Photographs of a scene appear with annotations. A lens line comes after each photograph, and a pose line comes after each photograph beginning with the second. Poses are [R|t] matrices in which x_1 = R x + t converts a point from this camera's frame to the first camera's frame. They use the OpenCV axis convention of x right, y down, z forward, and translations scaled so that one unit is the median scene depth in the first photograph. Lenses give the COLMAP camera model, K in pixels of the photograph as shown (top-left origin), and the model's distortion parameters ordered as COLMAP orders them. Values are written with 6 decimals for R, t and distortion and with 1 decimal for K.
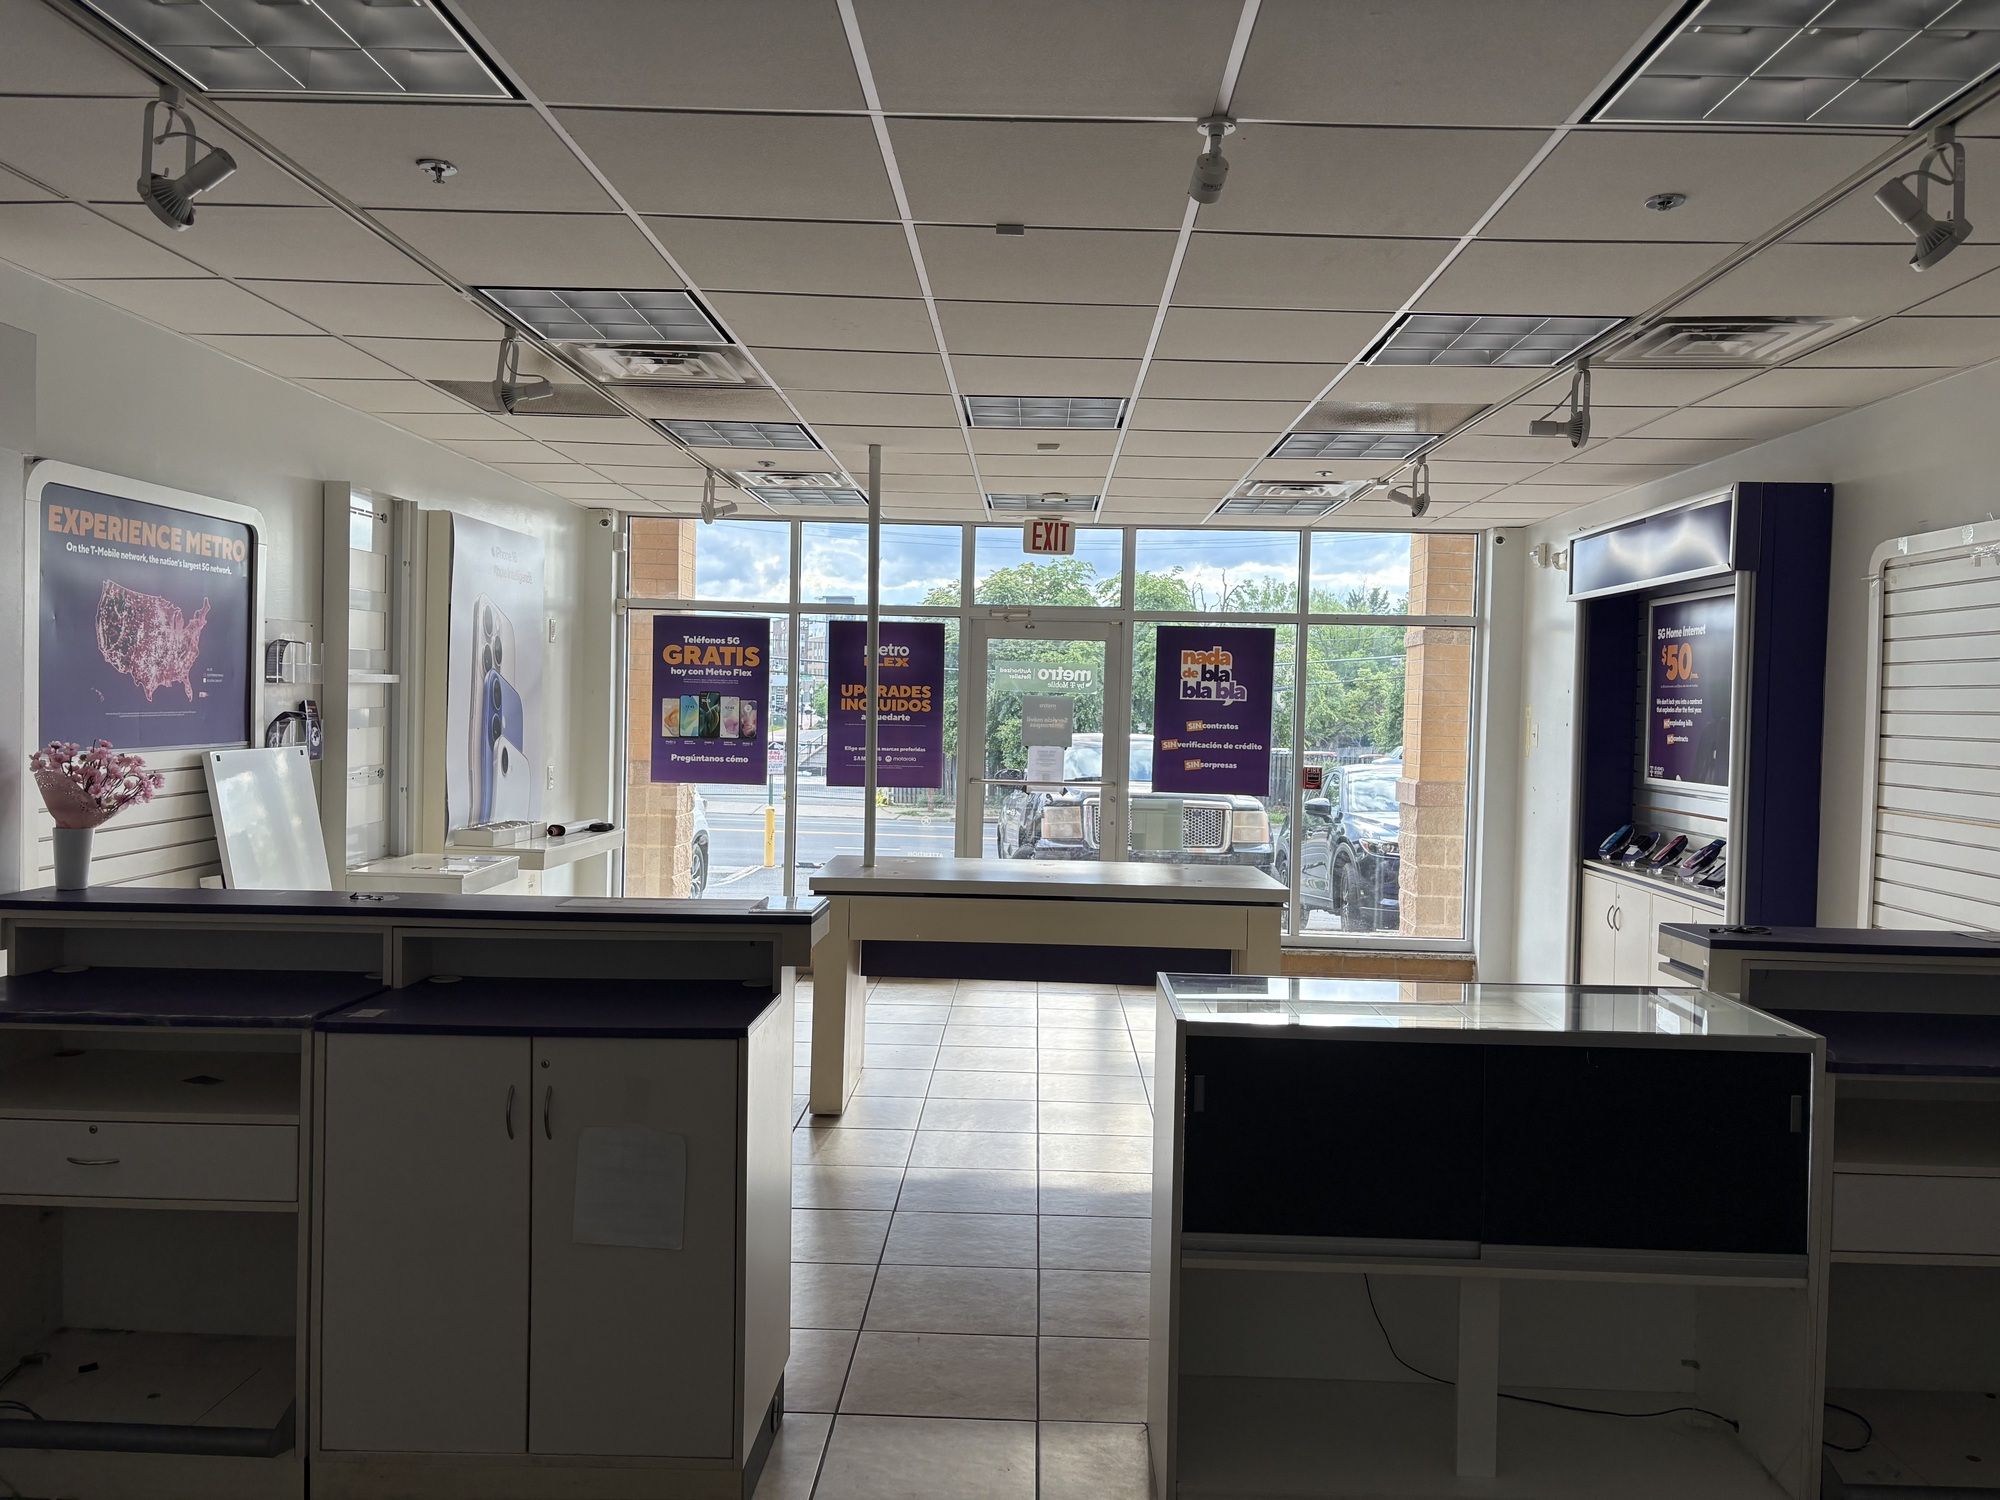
lens RADIAL K [[1508.9, 0, 1002.3], [0, 1508.9, 755.3], [0, 0, 1]] dist [0.004553, -0.055849]
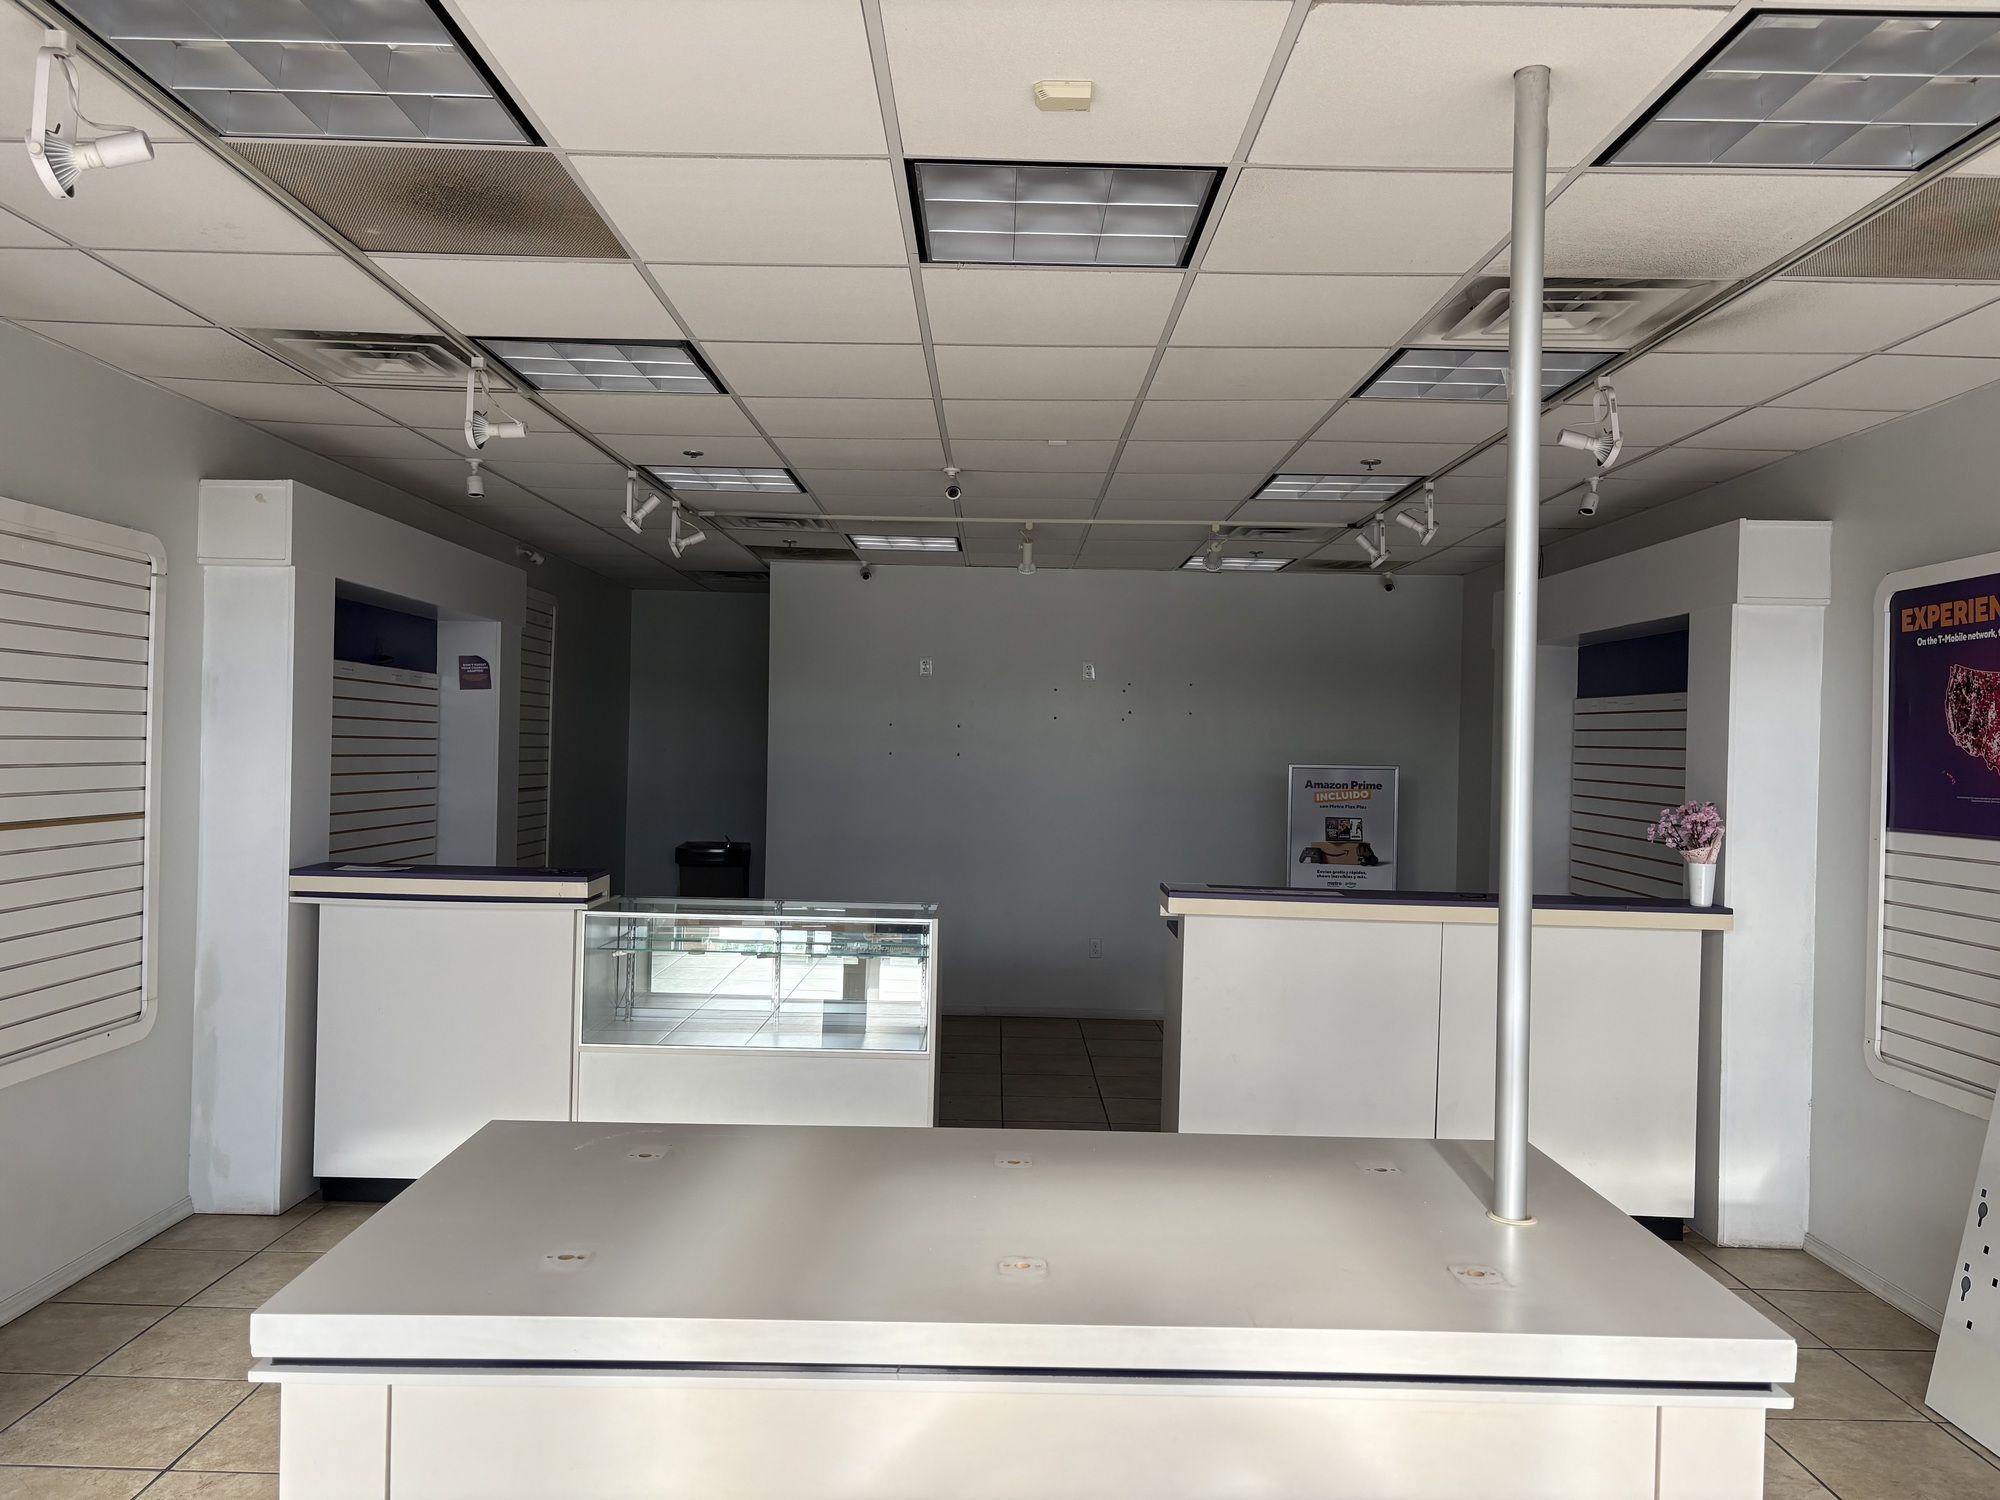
lens RADIAL K [[1495.6, 0, 992.4], [0, 1495.6, 746.3], [0, 0, 1]] dist [0.053959, -0.058048]
pose [[-0.998622, -0.045205, -0.026657, 0.075457], [-0.046131, 0.998316, 0.035186, -0.066435], [0.025021, 0.036367, -0.999025, 1.962237]]
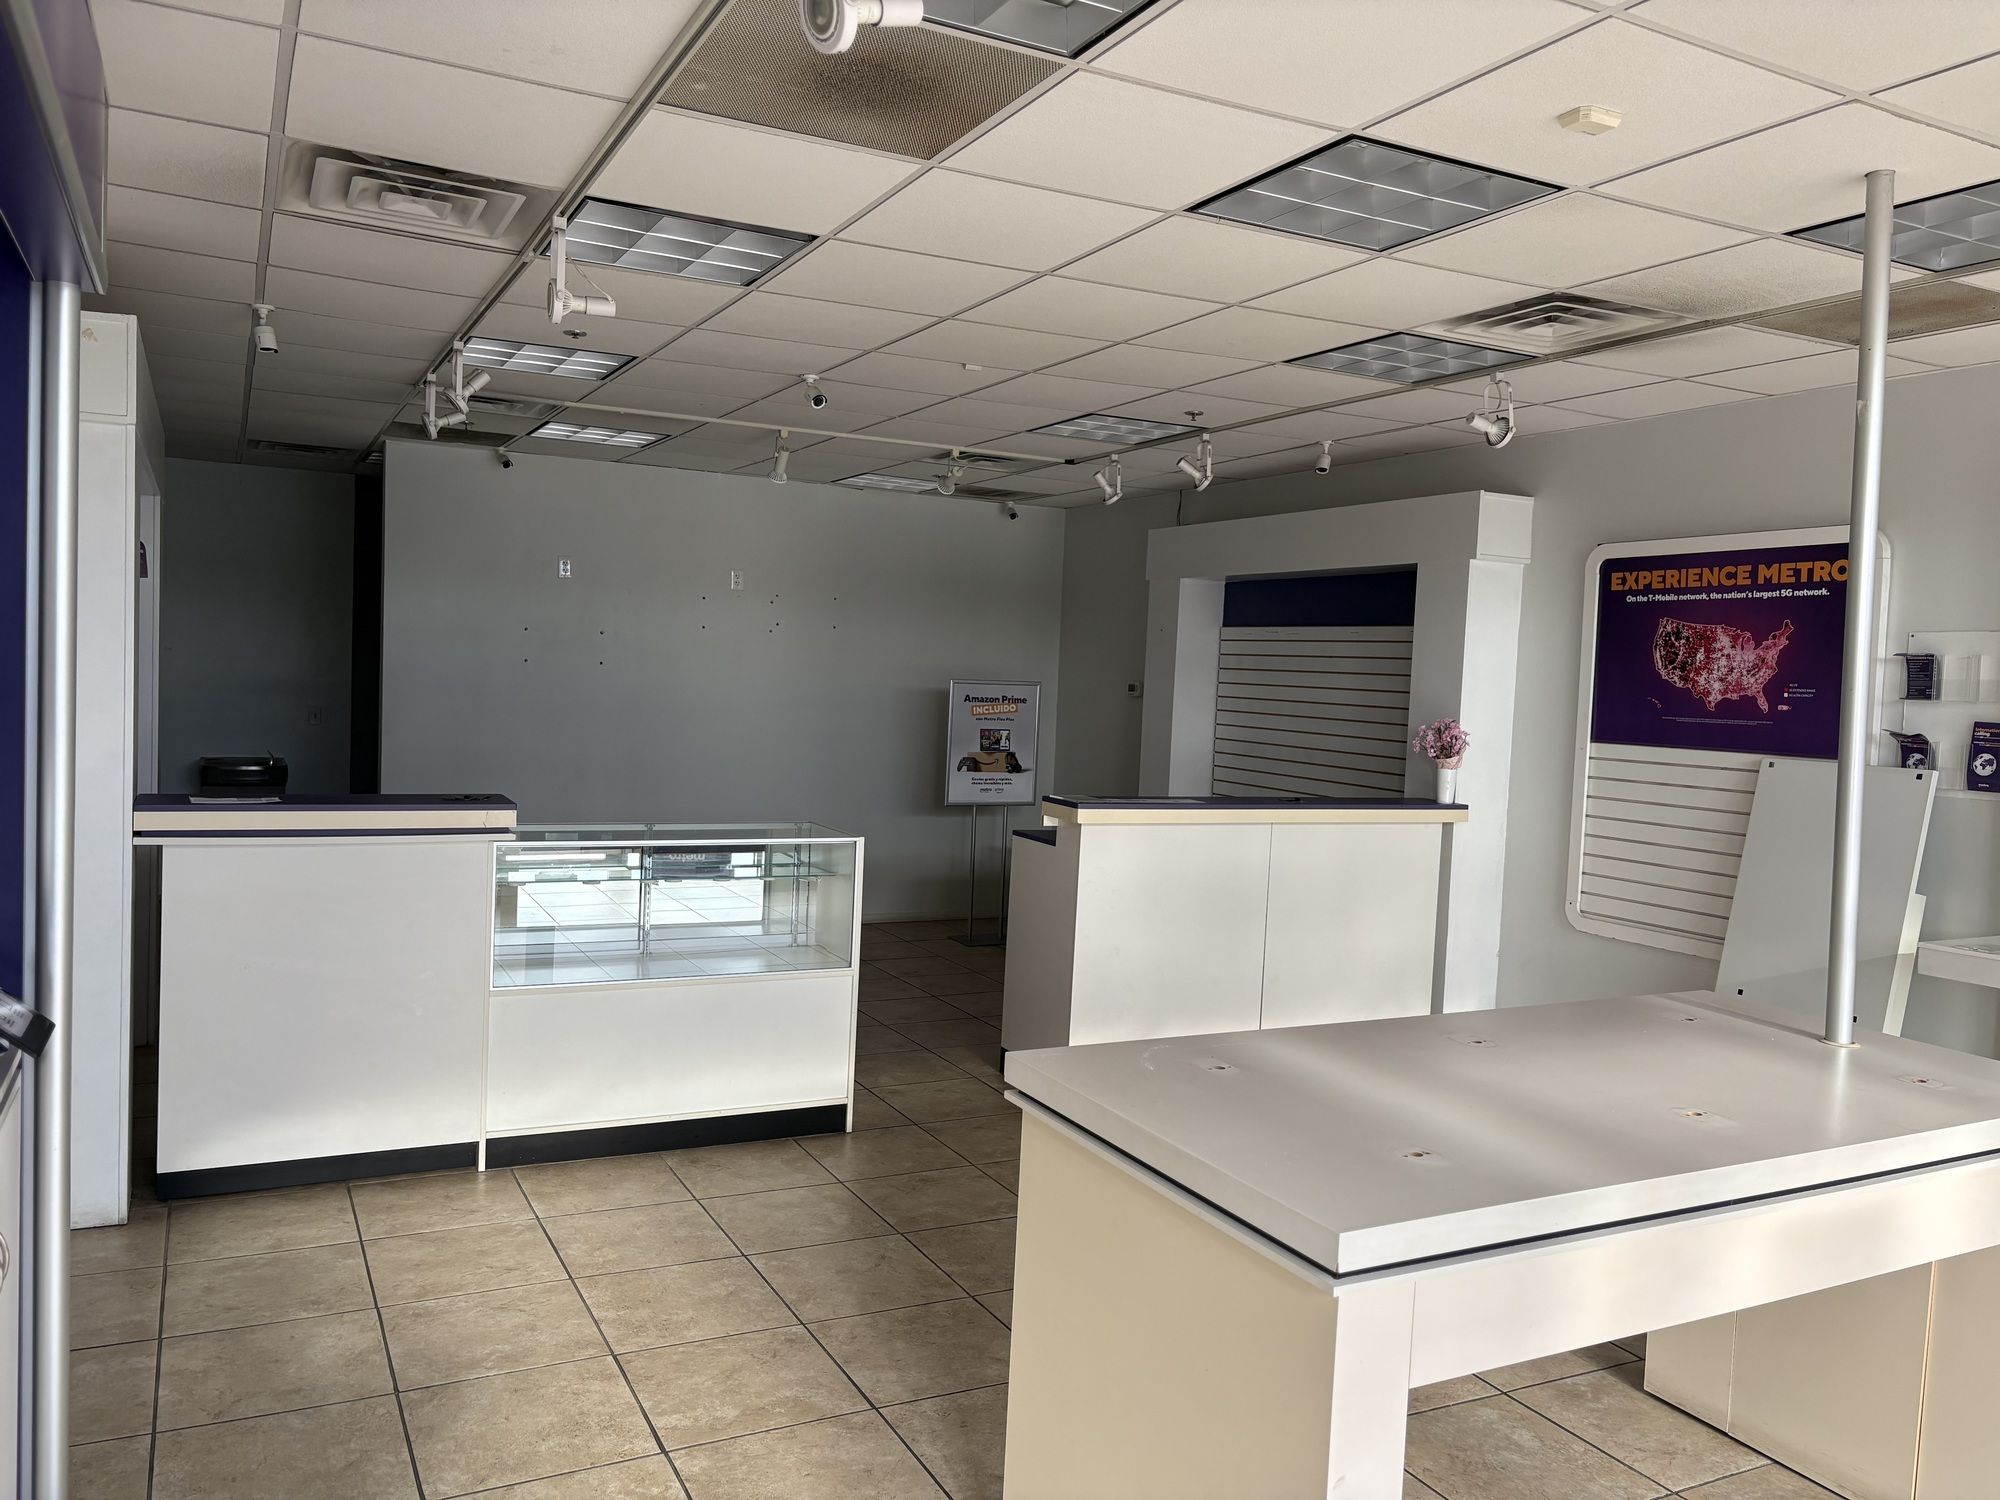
lens RADIAL K [[1495.6, 0, 992.4], [0, 1495.6, 746.3], [0, 0, 1]] dist [0.053959, -0.058048]
pose [[-0.876356, -0.034640, -0.480416, 0.564801], [-0.077650, 0.994525, 0.069936, -0.049090], [0.475363, 0.098593, -0.874248, 1.864695]]
